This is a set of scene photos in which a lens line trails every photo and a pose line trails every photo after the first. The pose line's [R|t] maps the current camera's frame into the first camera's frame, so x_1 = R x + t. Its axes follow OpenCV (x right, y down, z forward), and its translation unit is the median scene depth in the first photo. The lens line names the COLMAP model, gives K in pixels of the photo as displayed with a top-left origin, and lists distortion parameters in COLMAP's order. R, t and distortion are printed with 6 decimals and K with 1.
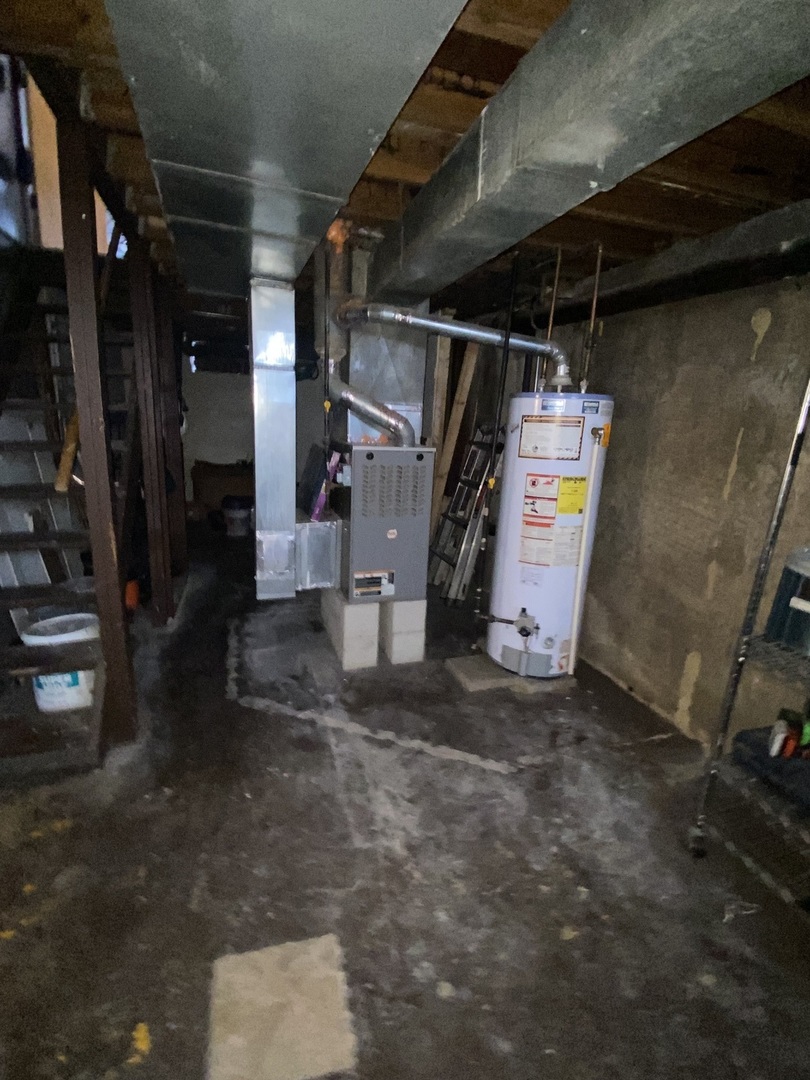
lens RADIAL K [[490.6, 0, 405.0], [0, 490.6, 540.0], [0, 0, 1]] dist [0.021687, -0.017089]
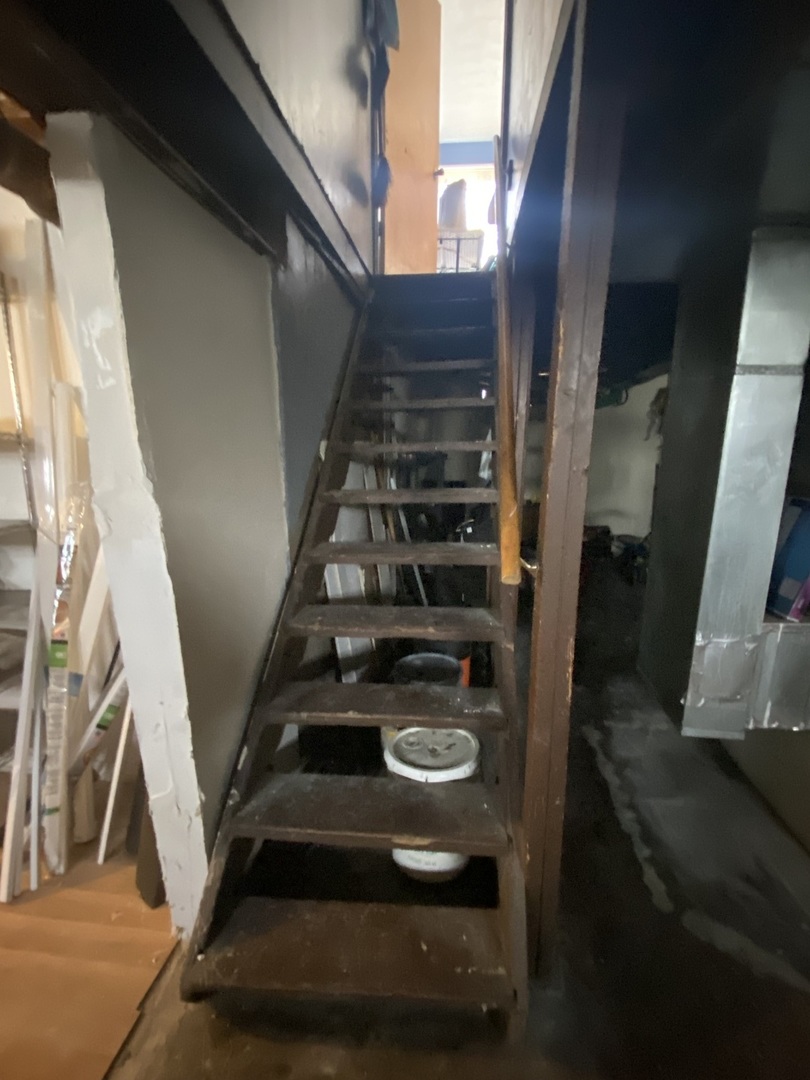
lens RADIAL K [[490.6, 0, 405.0], [0, 490.6, 540.0], [0, 0, 1]] dist [0.021687, -0.017089]
pose [[0.912053, 0.043679, -0.407739, -0.379824], [-0.066177, 0.996956, -0.041230, -0.081096], [0.404697, 0.064587, 0.912167, 0.255678]]
